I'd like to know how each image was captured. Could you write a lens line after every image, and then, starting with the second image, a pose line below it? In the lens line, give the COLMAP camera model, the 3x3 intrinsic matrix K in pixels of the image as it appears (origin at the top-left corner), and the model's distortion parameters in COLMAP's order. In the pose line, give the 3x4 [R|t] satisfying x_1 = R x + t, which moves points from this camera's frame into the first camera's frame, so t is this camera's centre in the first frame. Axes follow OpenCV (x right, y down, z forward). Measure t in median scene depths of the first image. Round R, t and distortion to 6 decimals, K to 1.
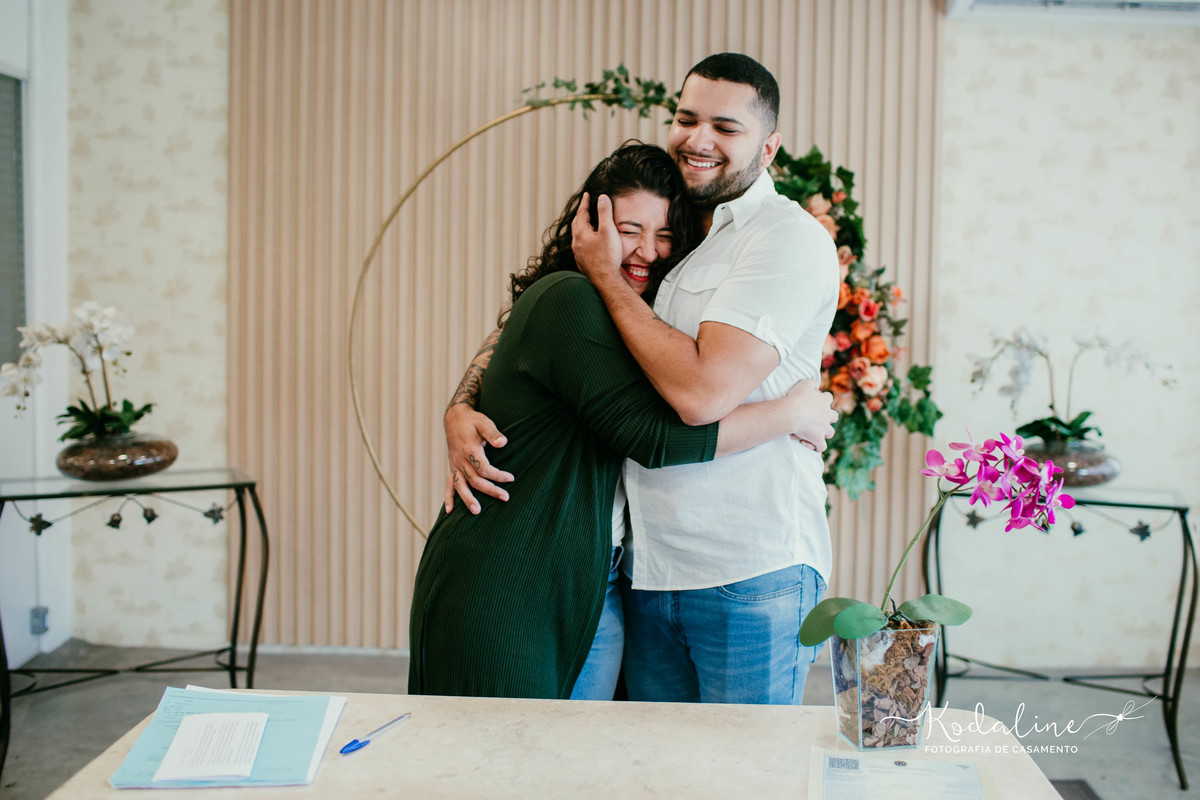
lens RADIAL K [[1313.6, 0, 636.9], [0, 1313.6, 340.9], [0, 0, 1]] dist [-0.050685, 0.000000]
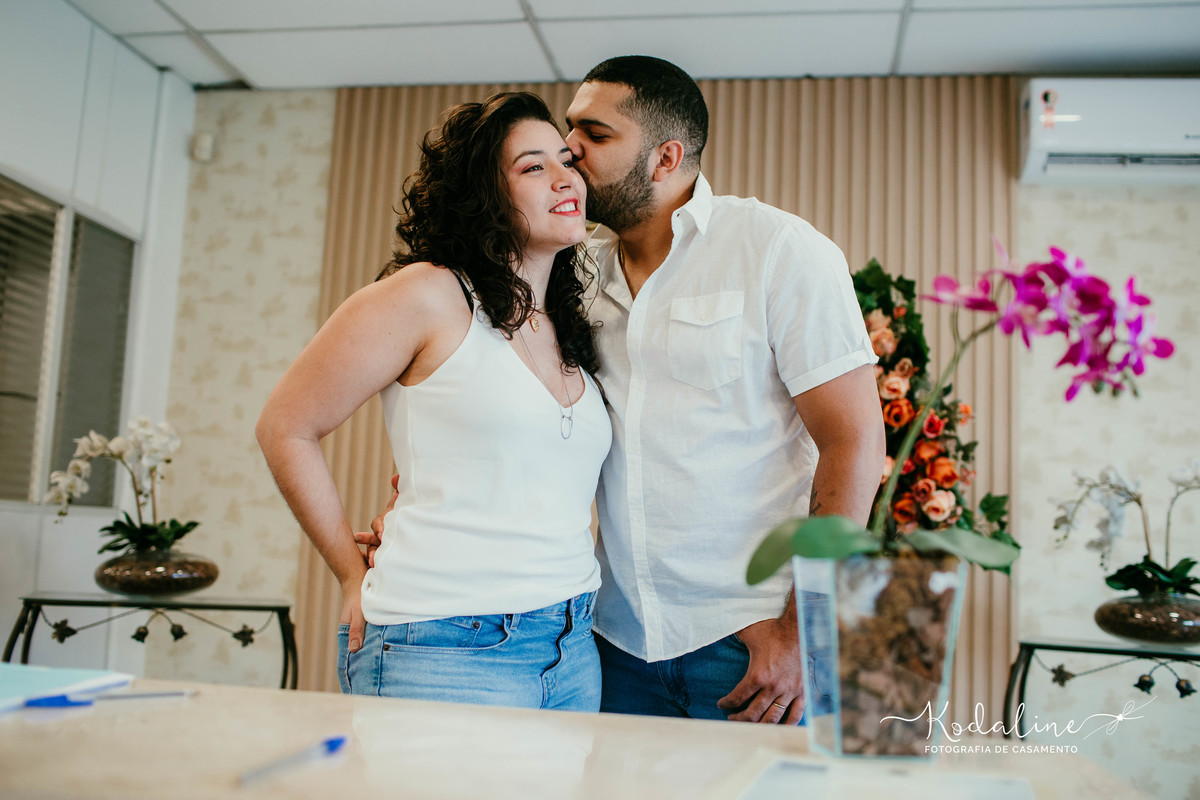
lens RADIAL K [[1155.3, 0, 606.8], [0, 1155.3, 394.6], [0, 0, 1]] dist [-0.046136, 0.000000]
pose [[0.990904, 0.010726, -0.134143, 0.055546], [-0.035302, 0.982627, -0.182201, 0.102989], [0.129858, 0.185279, 0.974068, 0.173710]]
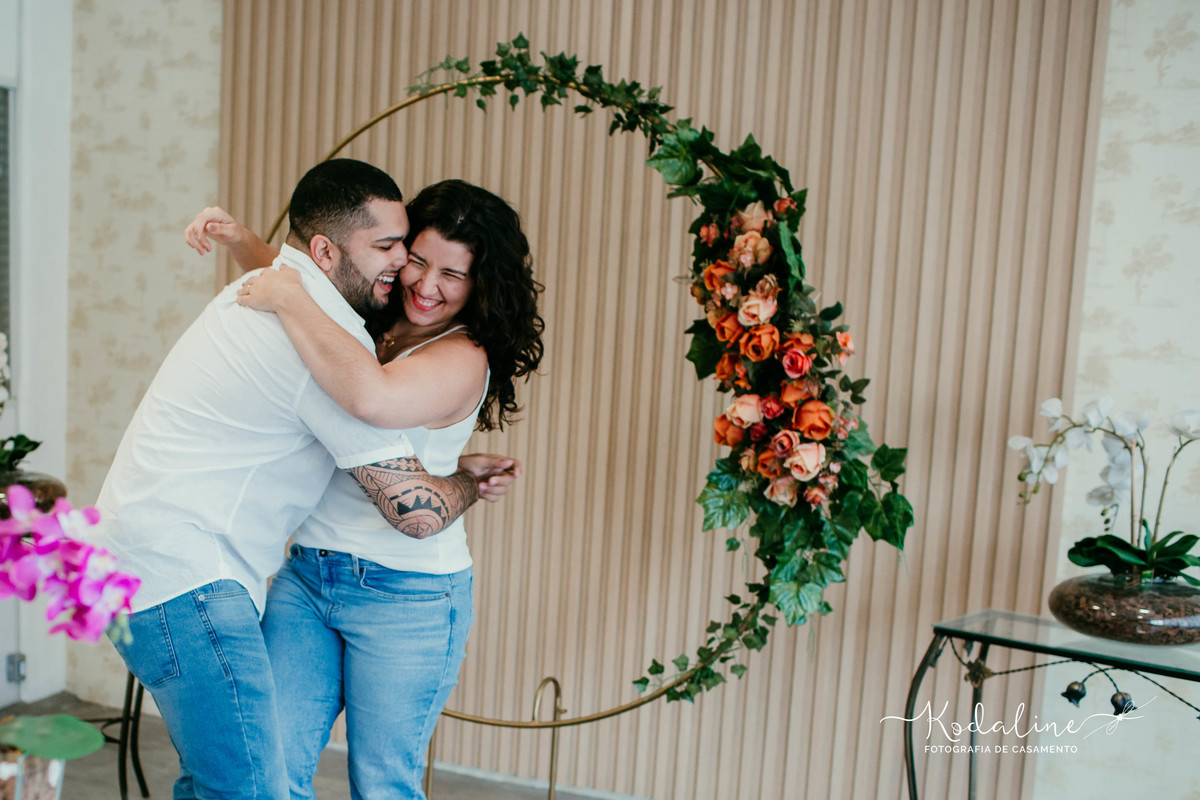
lens RADIAL K [[1558.7, 0, 401.0], [0, 1558.7, 520.1], [0, 0, 1]] dist [-0.049863, 0.000000]
pose [[0.902728, 0.077878, -0.423105, 0.328560], [-0.046731, 0.995410, 0.083515, 0.000691], [0.427667, -0.055619, 0.902224, 0.127025]]
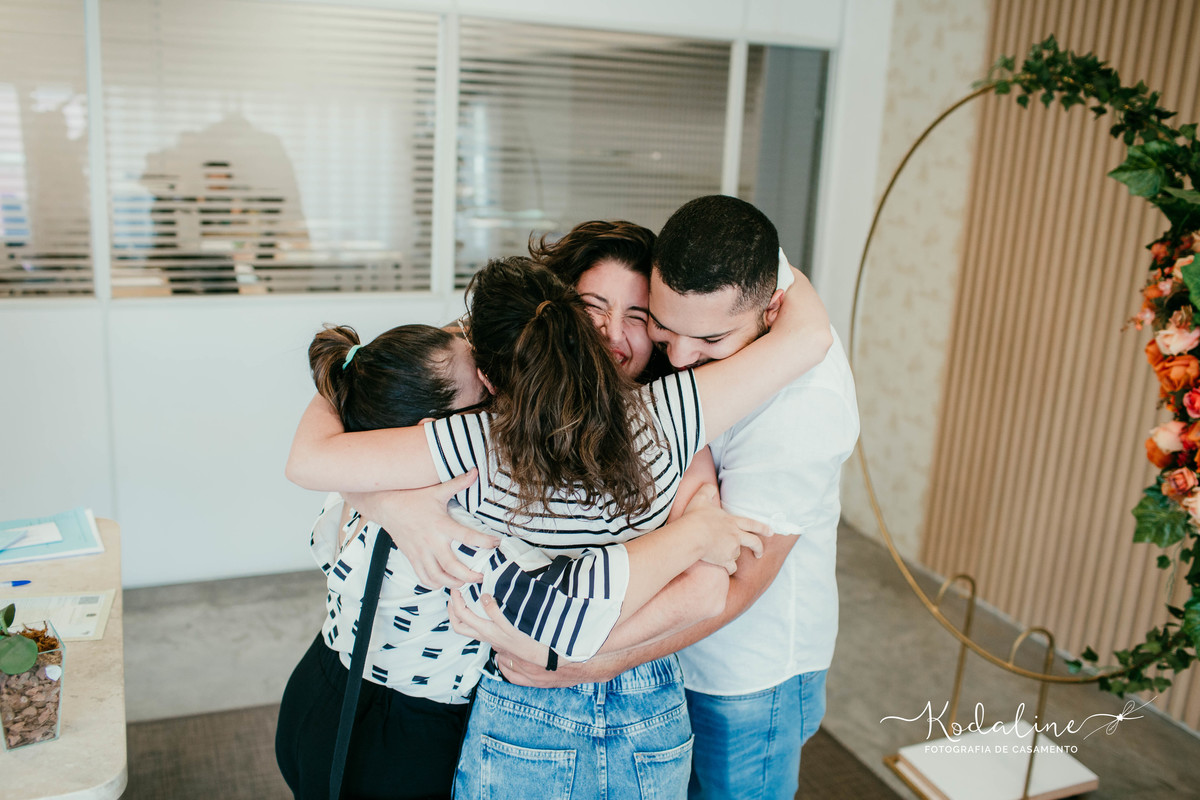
lens RADIAL K [[1155.3, 0, 606.9], [0, 1155.3, 395.0], [0, 0, 1]] dist [-0.046136, 0.000000]
pose [[0.410686, 0.233163, -0.881460, 0.539659], [-0.096531, 0.972435, 0.212252, -0.117139], [0.906653, -0.002081, 0.421873, 0.446510]]
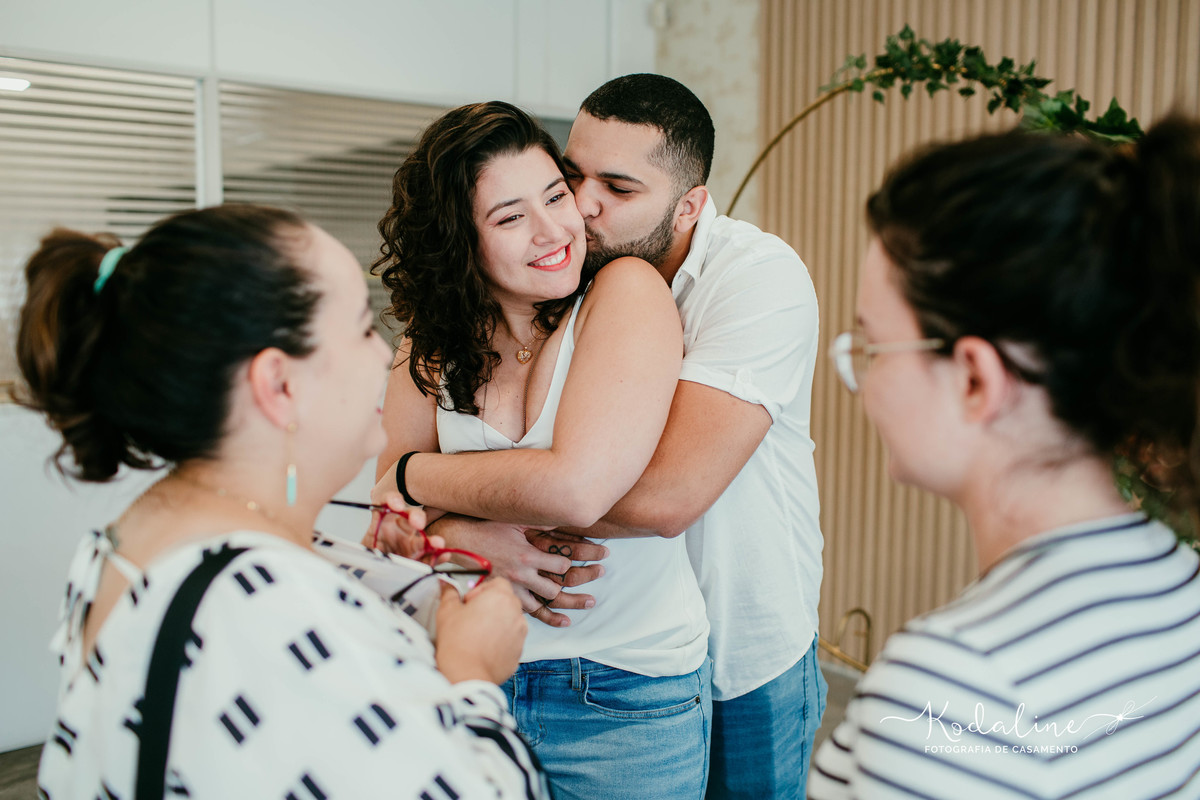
lens RADIAL K [[1155.3, 0, 602.6], [0, 1155.3, 402.3], [0, 0, 1]] dist [-0.046136, 0.000000]
pose [[0.643812, 0.069460, -0.762025, 0.412968], [-0.031540, 0.997434, 0.064272, -0.020308], [0.764534, -0.017345, 0.644350, 0.395023]]
